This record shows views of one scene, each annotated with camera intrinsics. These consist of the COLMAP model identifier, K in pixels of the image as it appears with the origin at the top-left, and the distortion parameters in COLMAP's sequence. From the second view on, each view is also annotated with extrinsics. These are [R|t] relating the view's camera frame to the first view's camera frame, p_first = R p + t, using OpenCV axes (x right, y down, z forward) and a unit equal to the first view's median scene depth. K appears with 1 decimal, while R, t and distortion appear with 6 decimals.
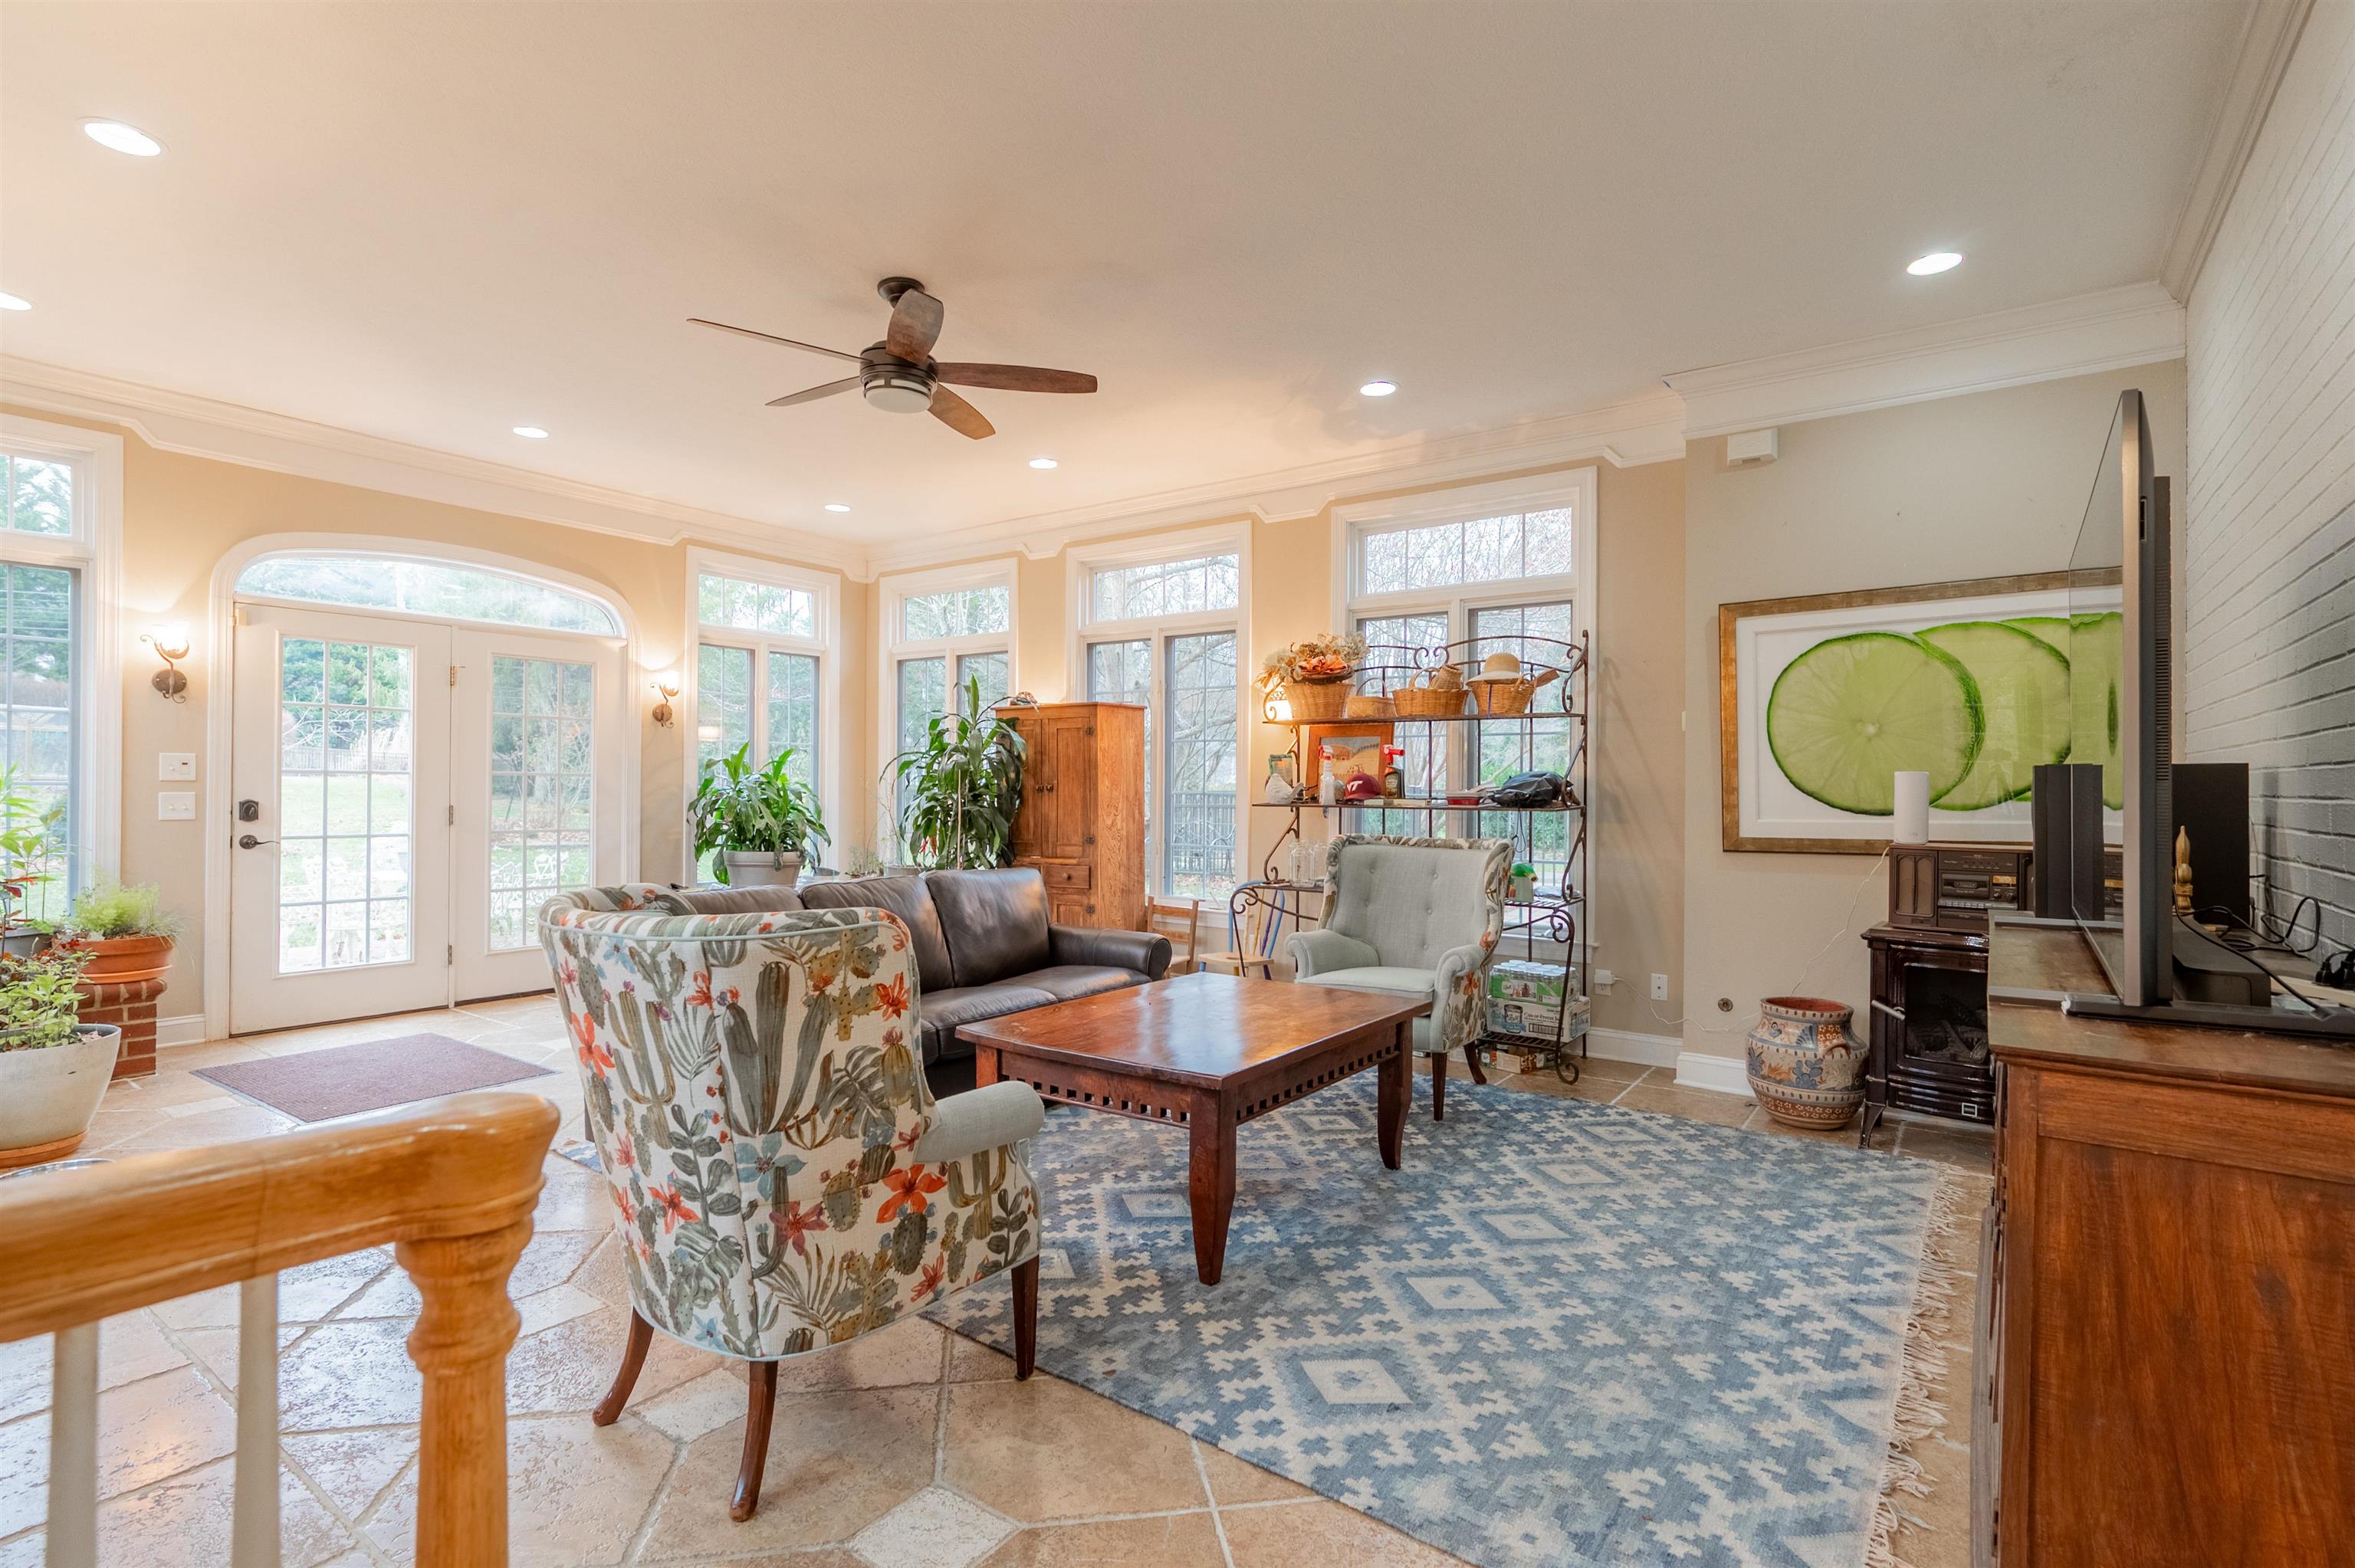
lens RADIAL K [[1137.2, 0, 1187.3], [0, 1137.2, 786.8], [0, 0, 1]] dist [-0.004901, 0.002652]
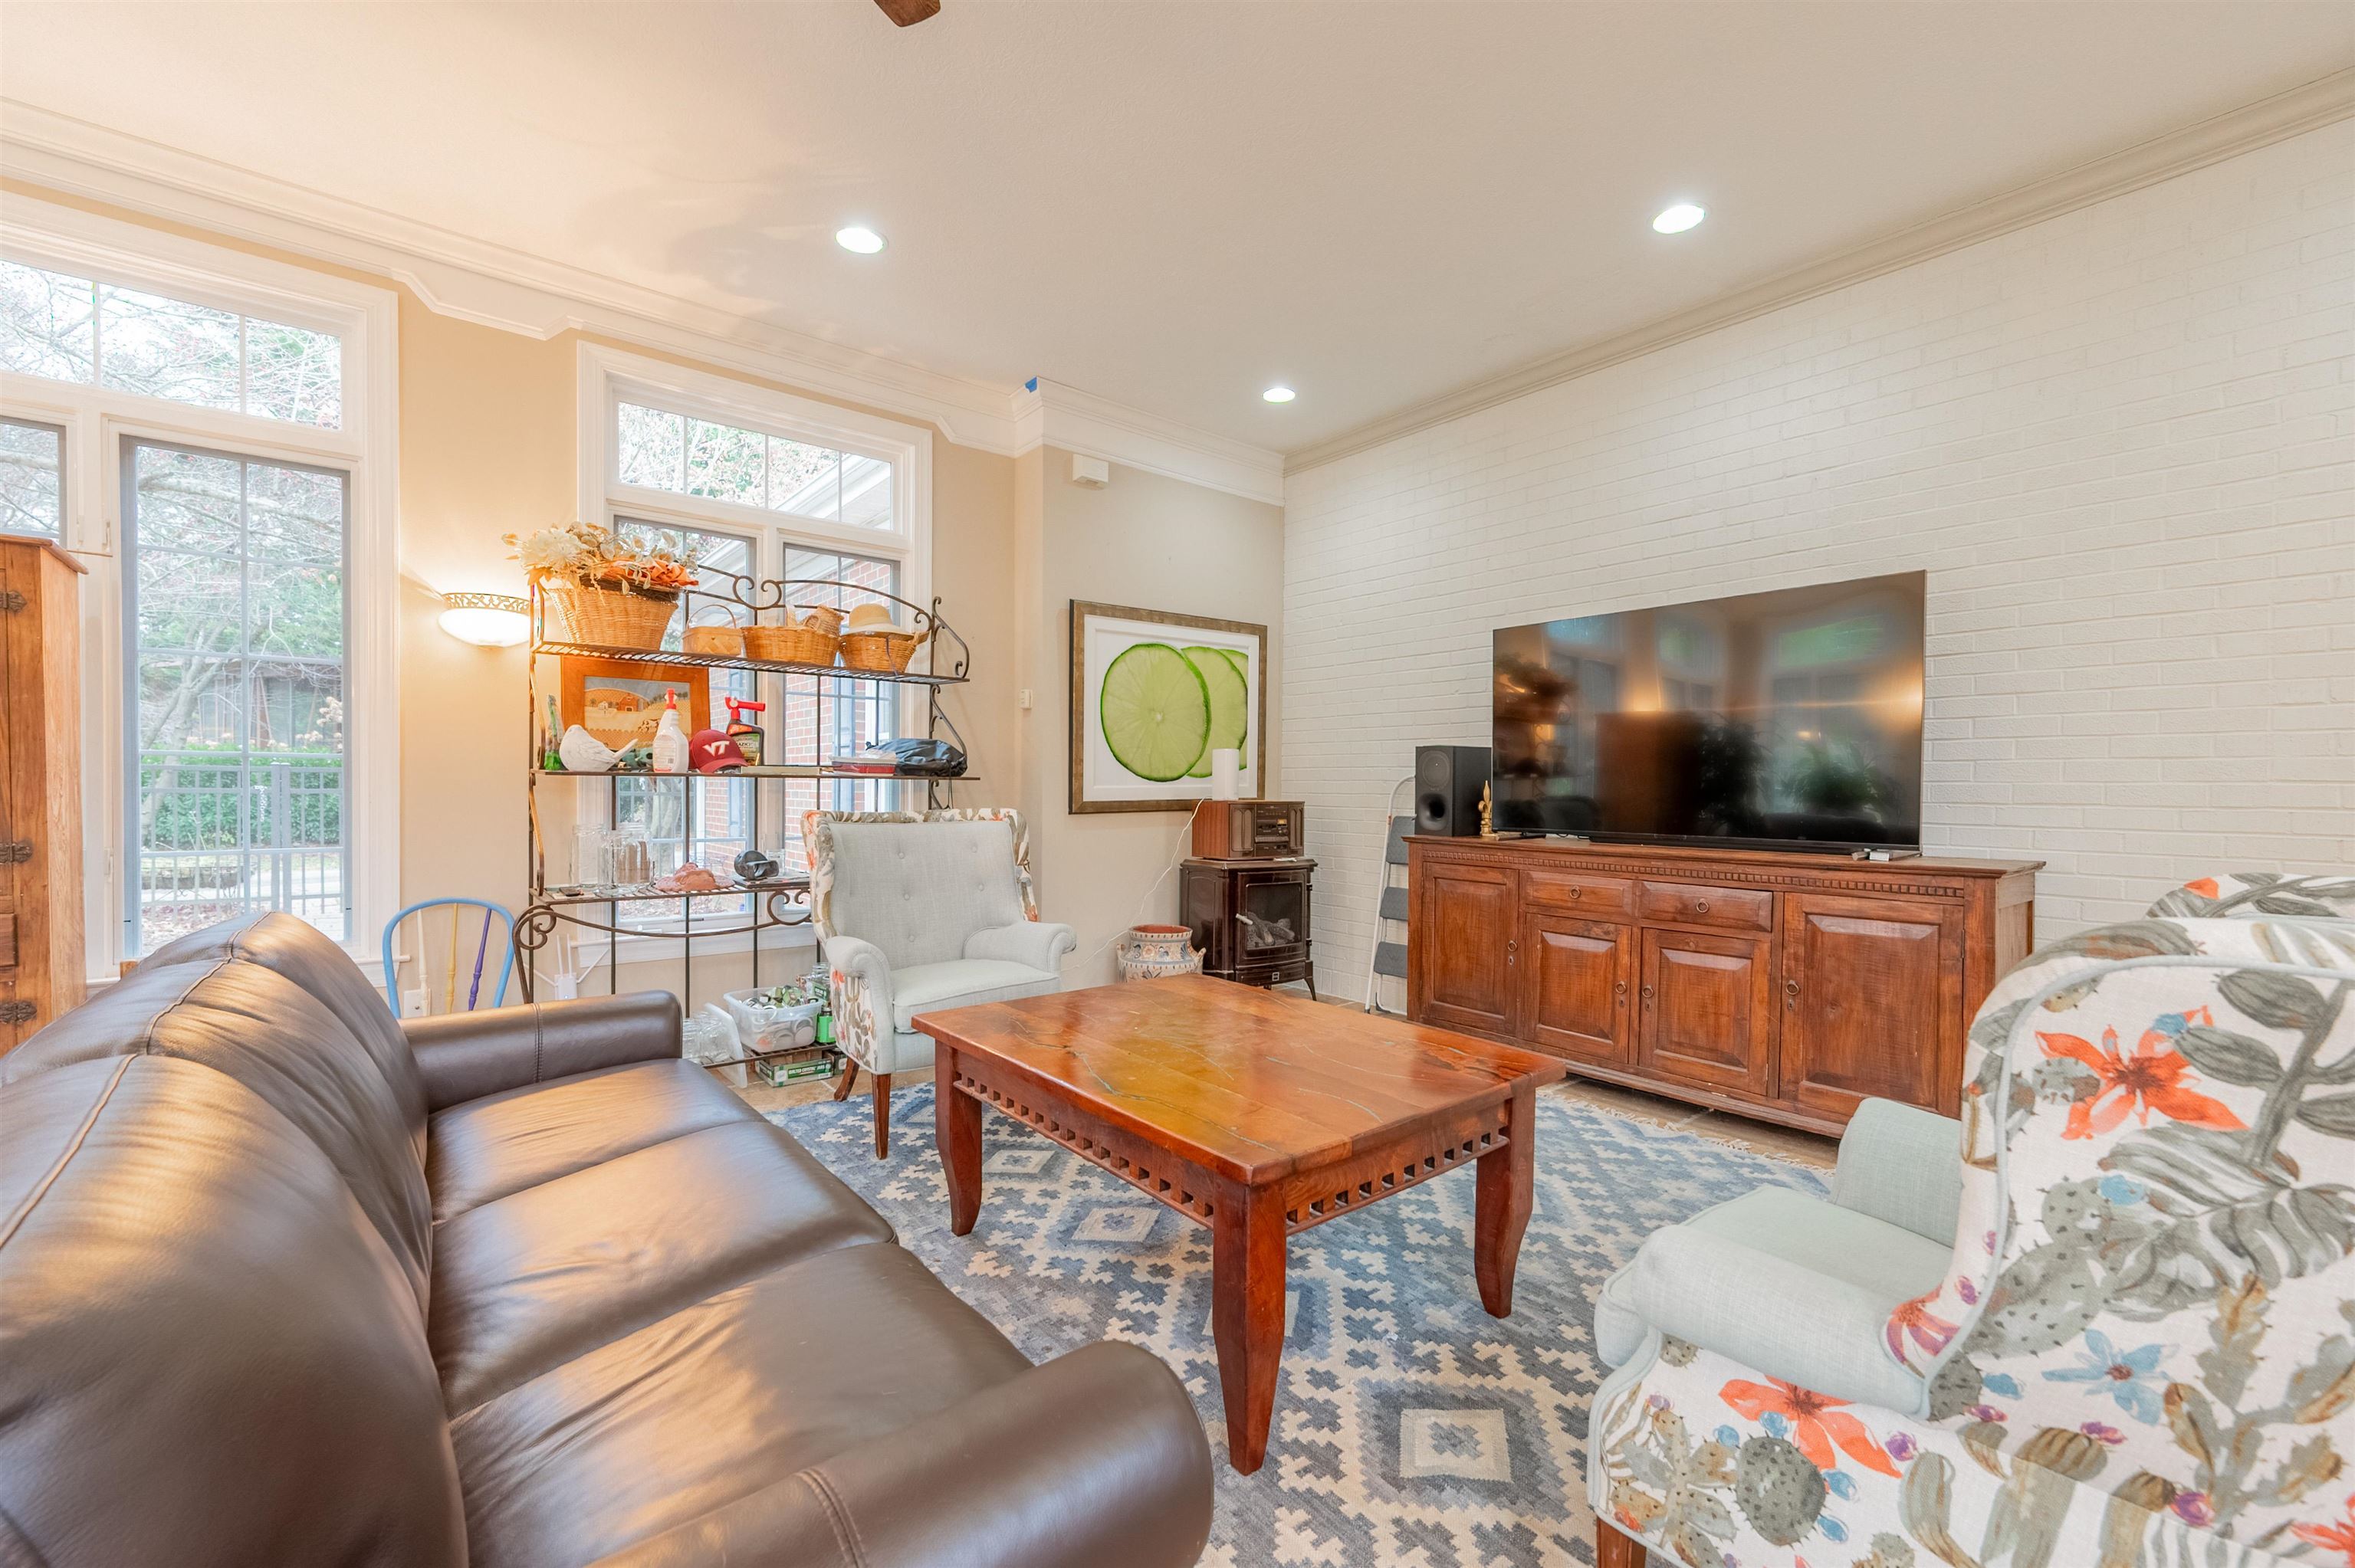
lens RADIAL K [[949.0, 0, 1199.4], [0, 949.0, 805.2], [0, 0, 1]] dist [-0.000138, 0.000633]
pose [[0.253893, -0.023677, 0.966943, -0.397300], [-0.008601, 0.999606, 0.026735, 0.019308], [-0.967194, -0.015104, 0.253589, 0.574881]]
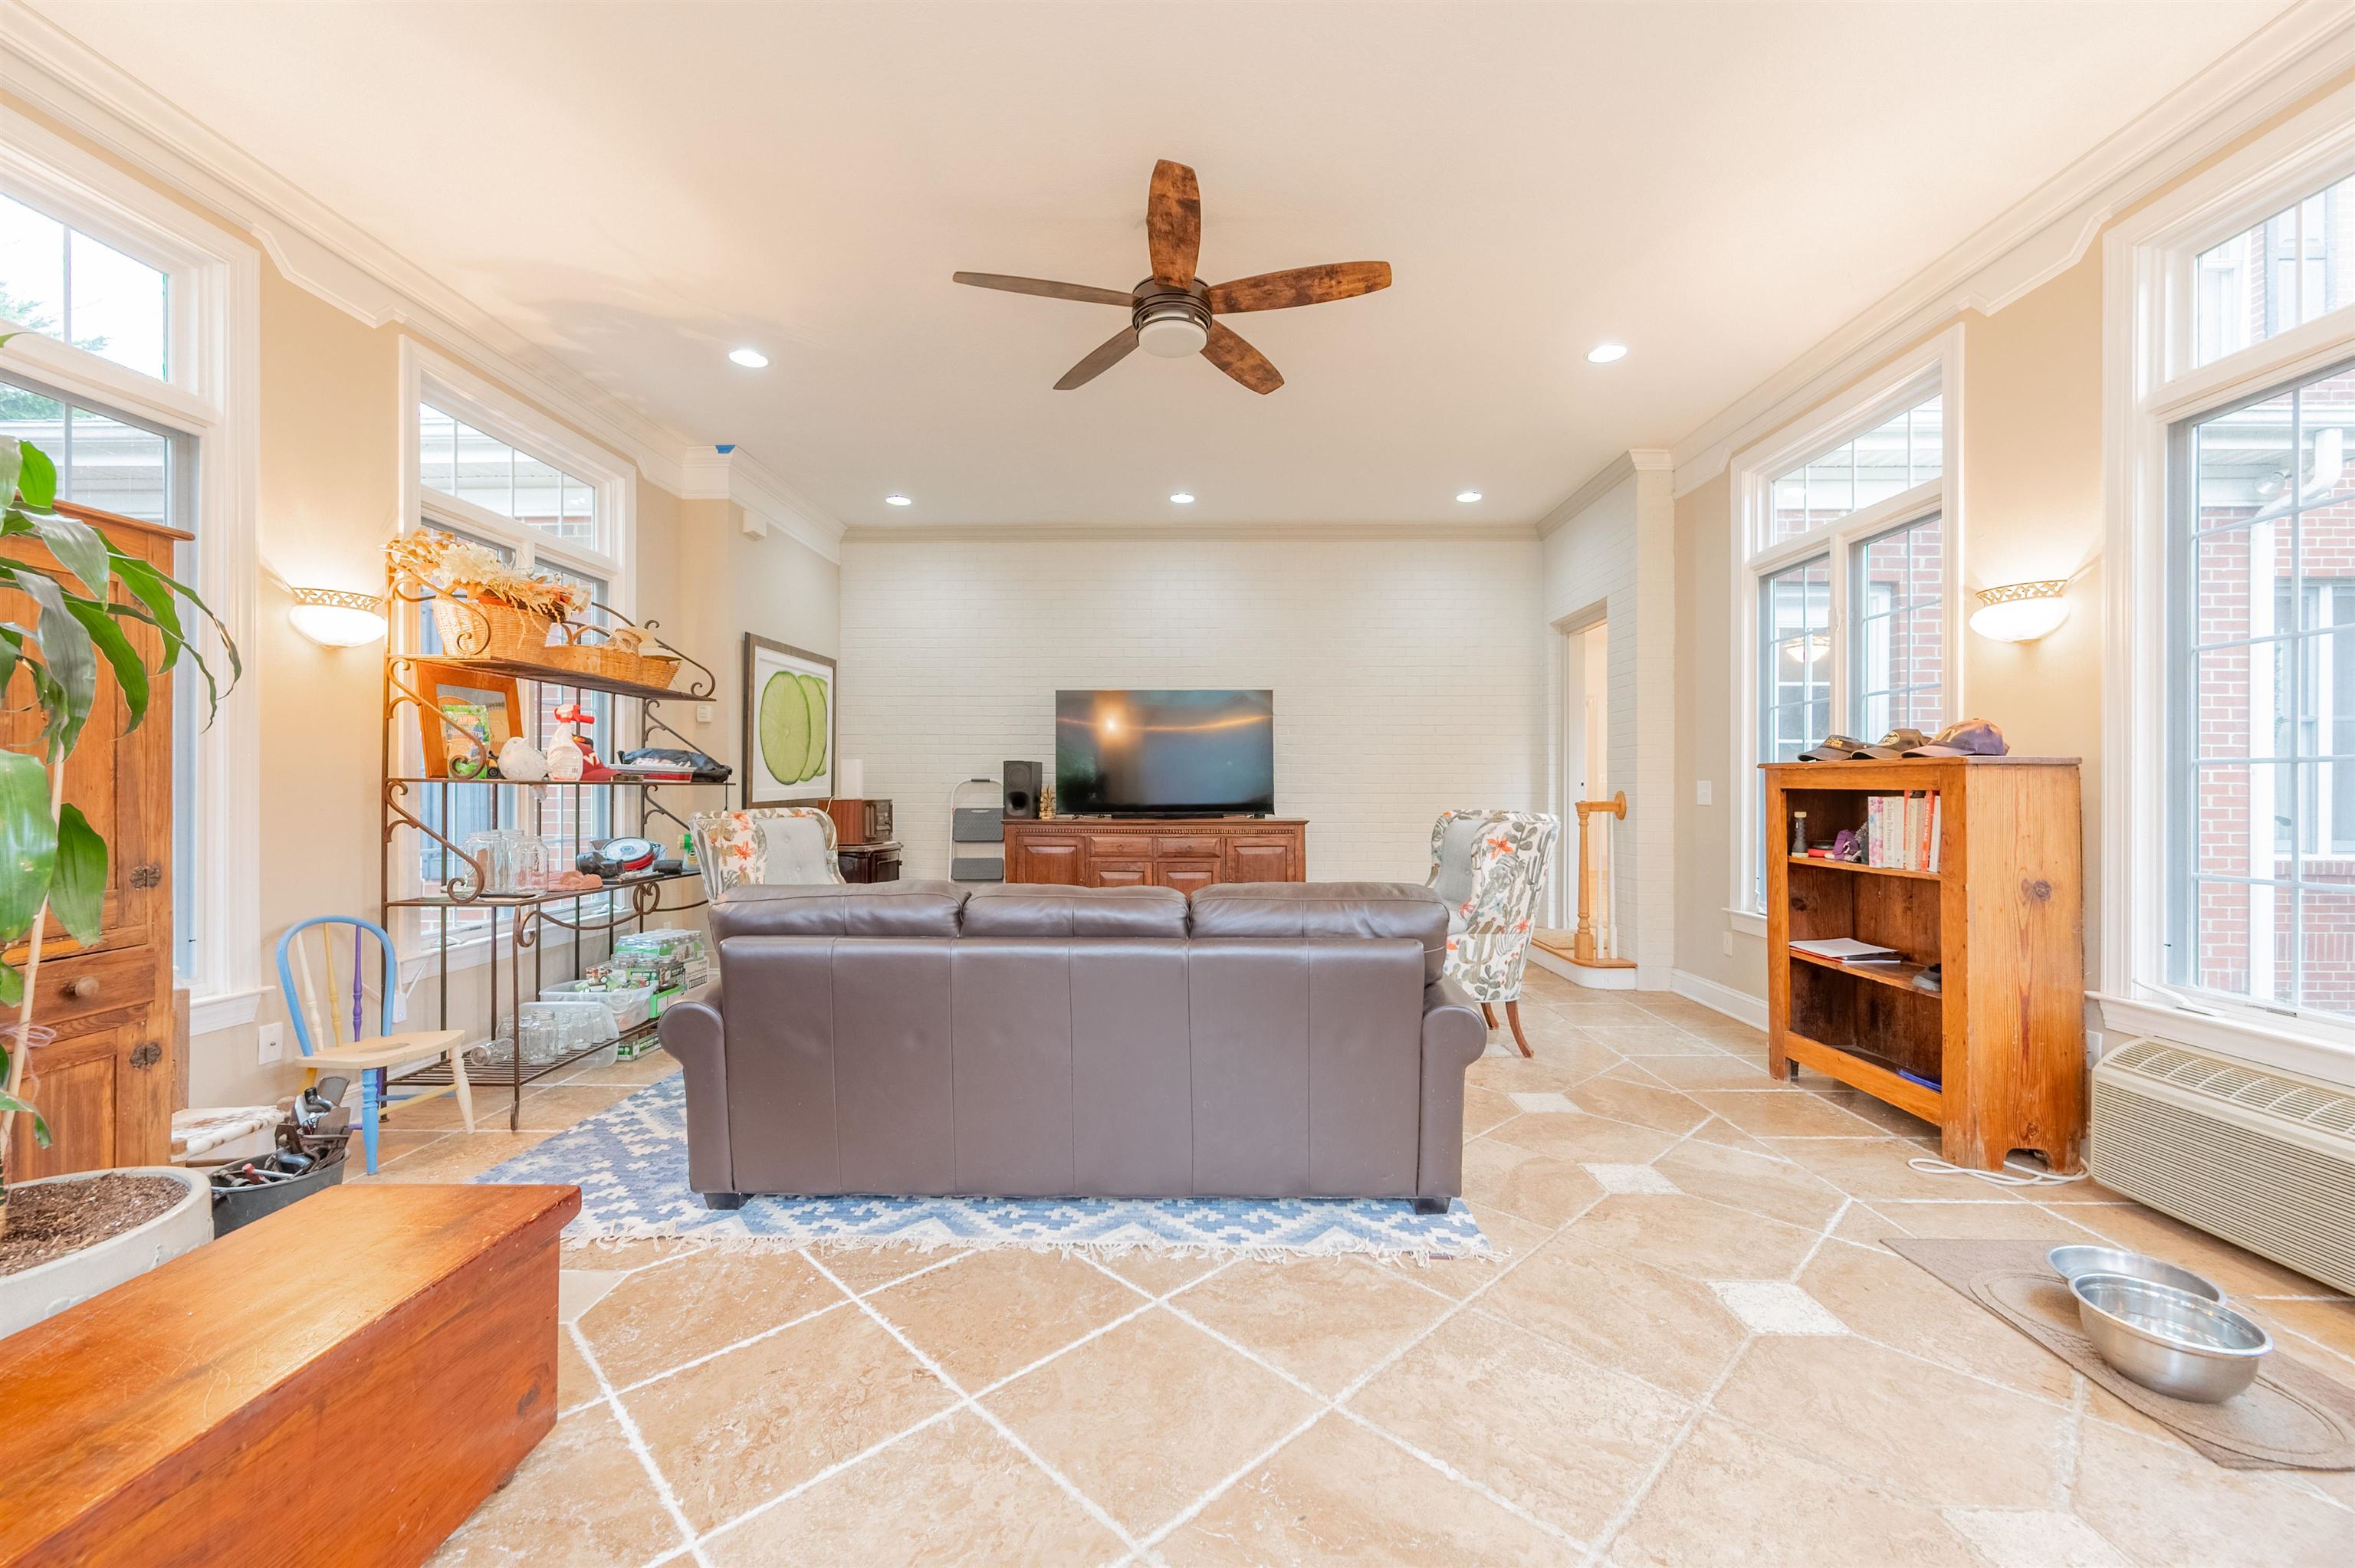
lens RADIAL K [[949.0, 0, 1163.4], [0, 949.0, 791.2], [0, 0, 1]] dist [-0.000138, 0.000633]
pose [[-0.564970, -0.010532, 0.825044, -0.689808], [-0.005930, 0.999945, 0.008704, 0.016179], [-0.825090, 0.000026, -0.565001, 1.117673]]
